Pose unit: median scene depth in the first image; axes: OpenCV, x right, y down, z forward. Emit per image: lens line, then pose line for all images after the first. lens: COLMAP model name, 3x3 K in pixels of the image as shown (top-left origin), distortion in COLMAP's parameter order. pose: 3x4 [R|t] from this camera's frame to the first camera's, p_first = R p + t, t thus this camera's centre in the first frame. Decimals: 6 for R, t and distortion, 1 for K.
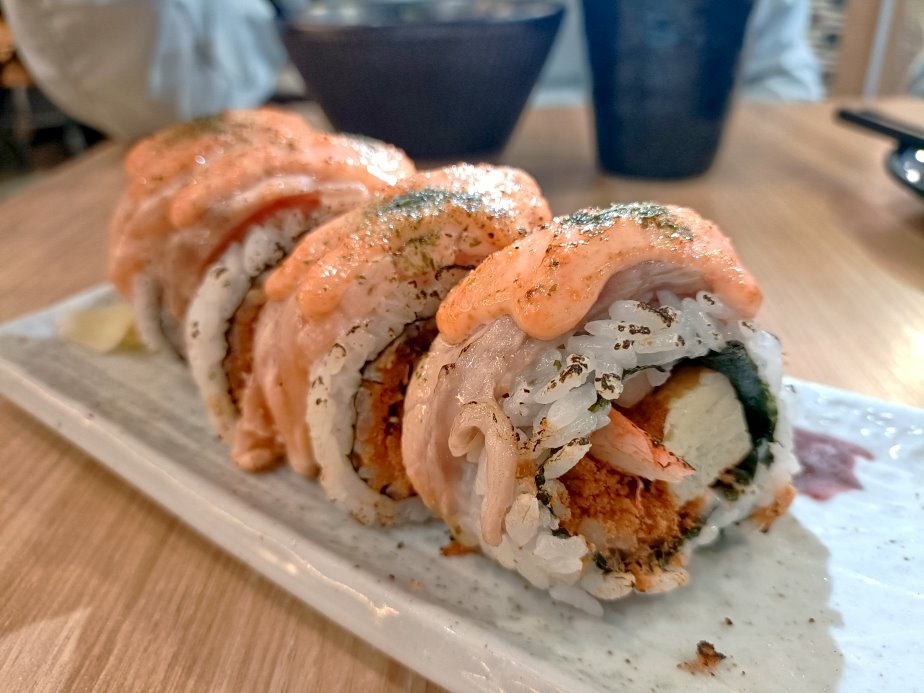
lens RADIAL K [[725.2, 0, 462.0], [0, 725.2, 346.5], [0, 0, 1]] dist [-0.005165, -0.165395]
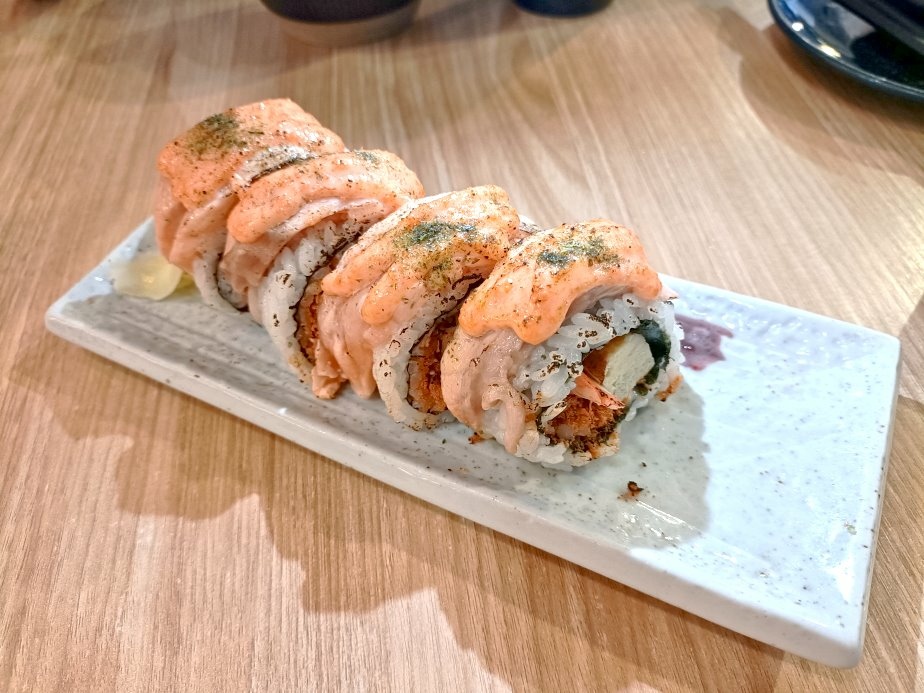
lens RADIAL K [[704.1, 0, 460.5], [0, 704.1, 349.2], [0, 0, 1]] dist [-0.059564, 0.015069]
pose [[0.985472, -0.144935, 0.088539, -0.168217], [0.102139, 0.922254, 0.372848, -0.524164], [-0.135694, -0.358388, 0.923659, -0.394739]]
